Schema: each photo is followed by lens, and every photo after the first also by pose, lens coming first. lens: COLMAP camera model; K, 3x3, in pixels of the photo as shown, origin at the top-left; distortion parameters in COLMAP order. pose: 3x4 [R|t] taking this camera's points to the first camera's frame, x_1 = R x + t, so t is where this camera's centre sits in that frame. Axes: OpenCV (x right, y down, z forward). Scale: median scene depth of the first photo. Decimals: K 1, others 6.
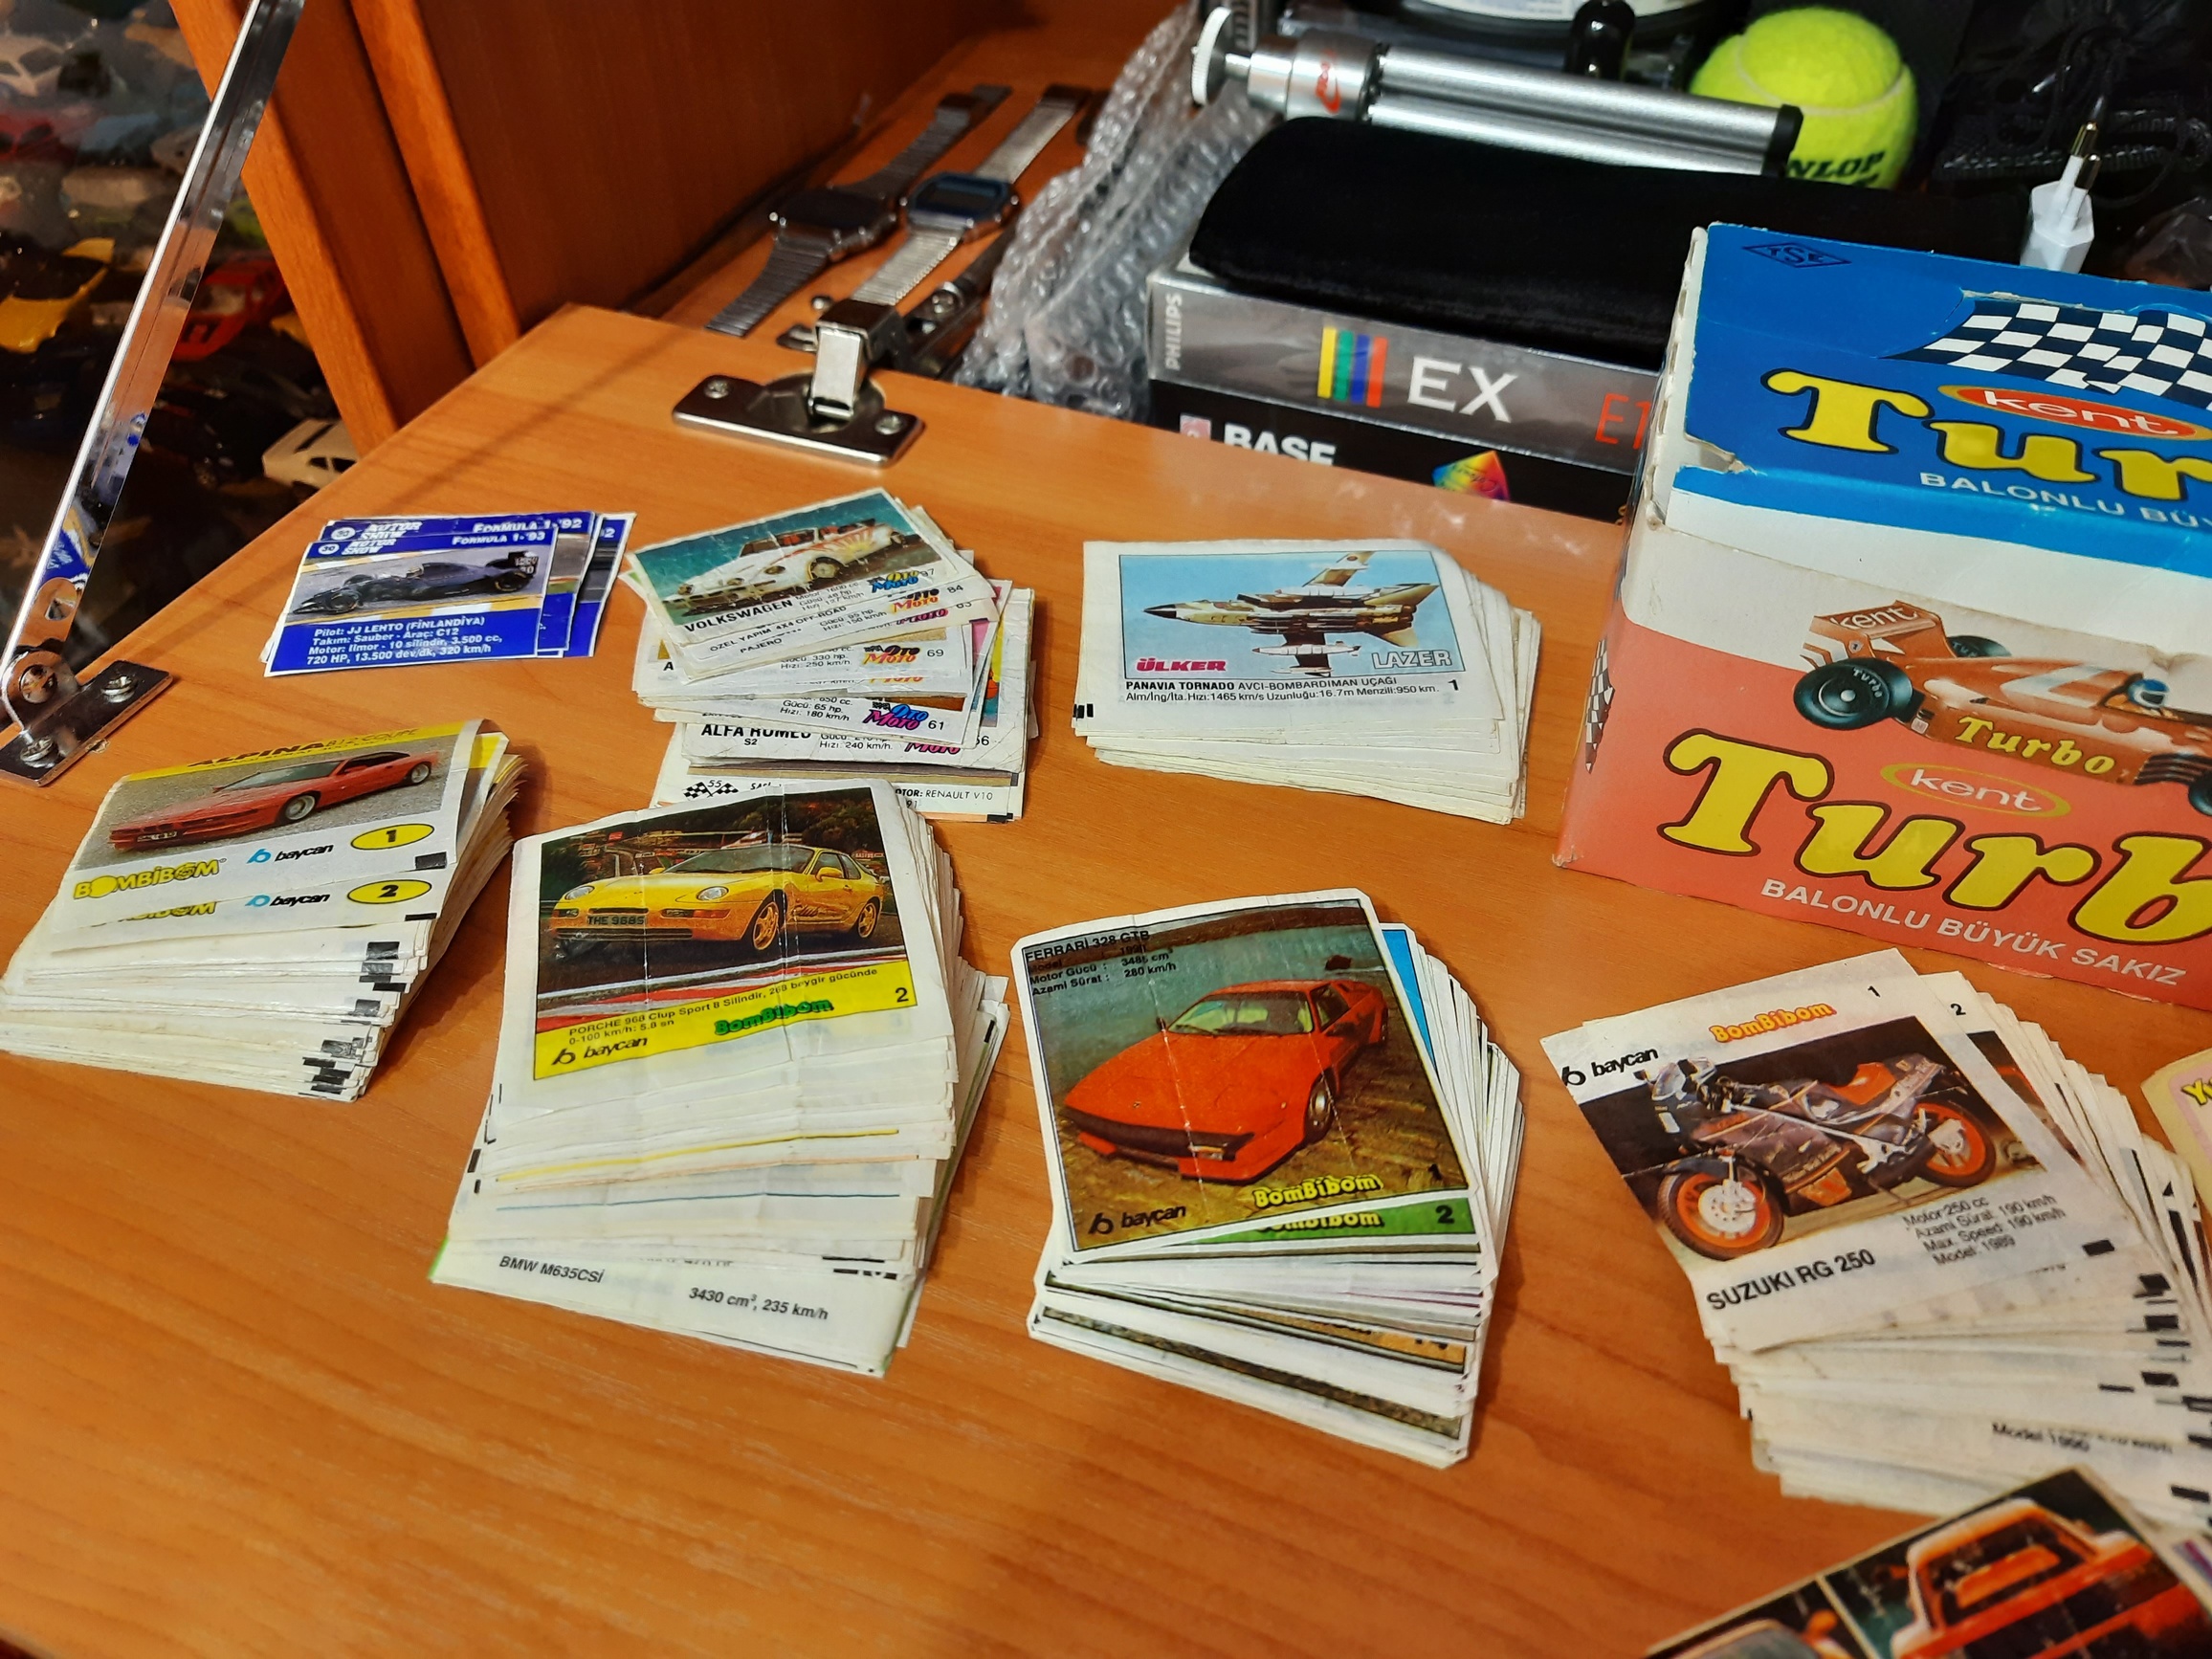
lens RADIAL K [[1700.0, 0, 1106.0], [0, 1700.0, 829.5], [0, 0, 1]] dist [0.056844, -0.068977]
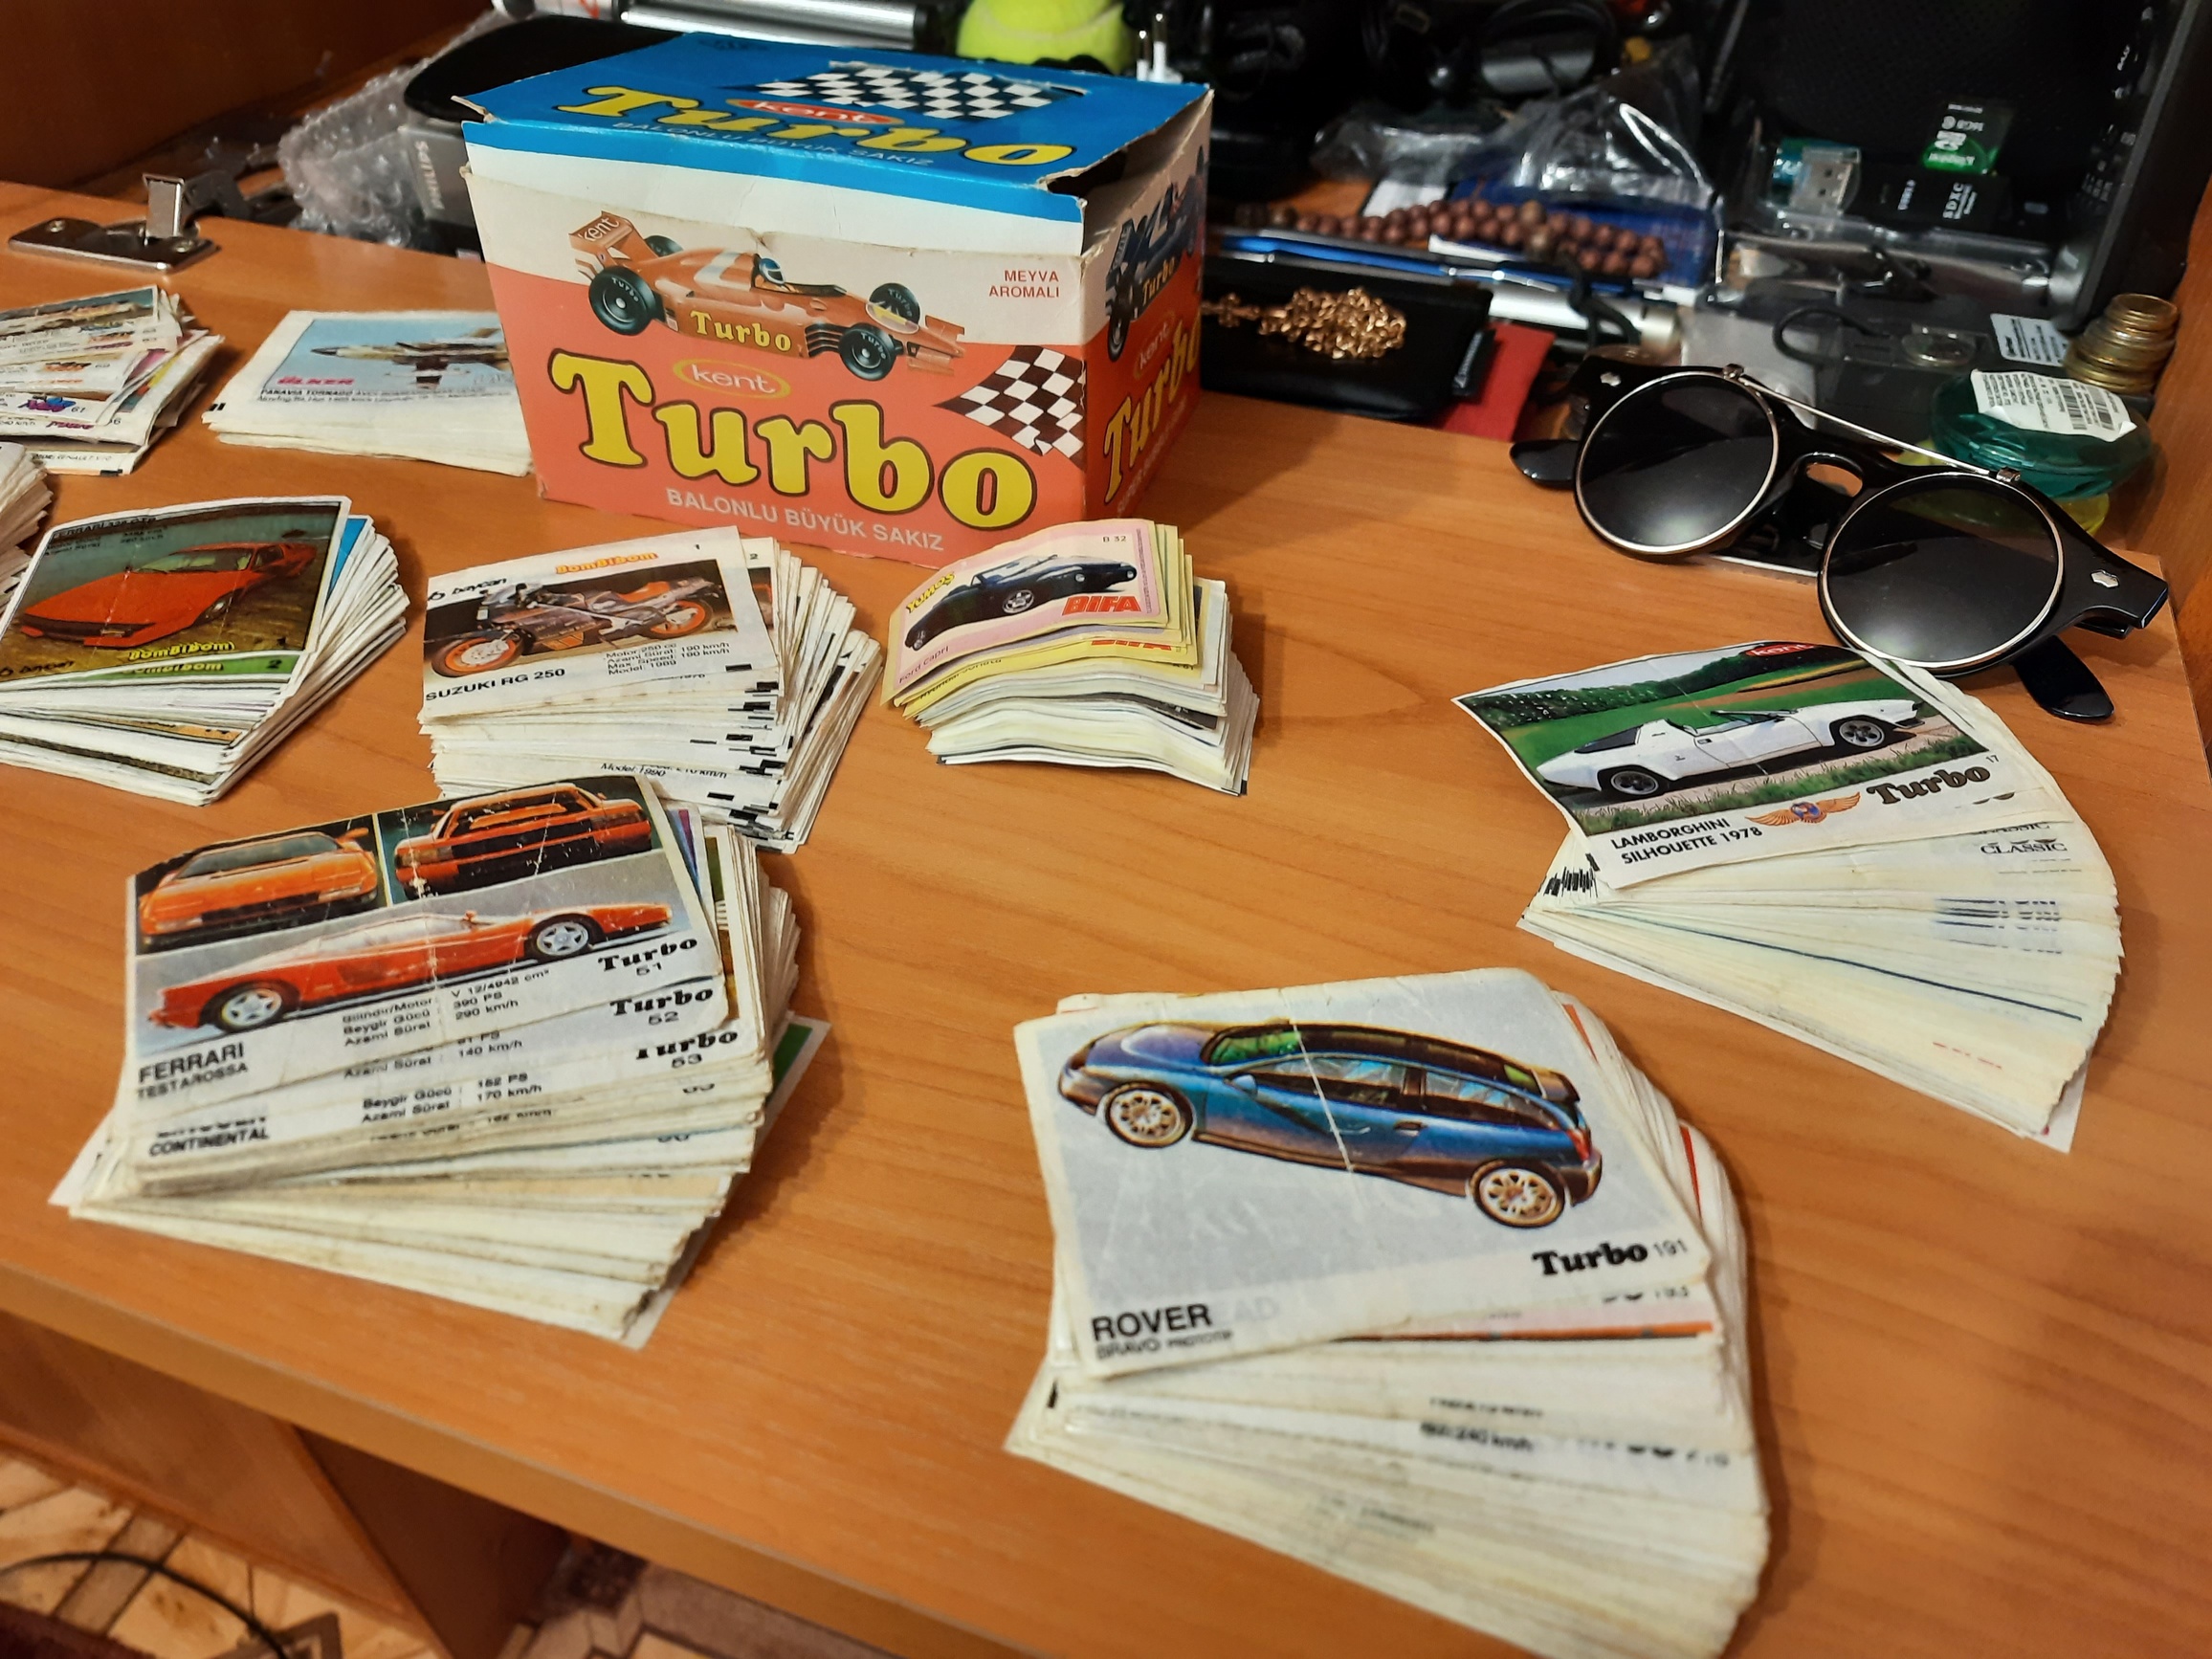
lens RADIAL K [[1700.0, 0, 1106.0], [0, 1700.0, 829.5], [0, 0, 1]] dist [0.056844, -0.068977]
pose [[0.998822, -0.013229, 0.046695, 0.738341], [0.016450, 0.997461, -0.069287, 0.432171], [-0.045660, 0.069973, 0.996503, -0.333370]]
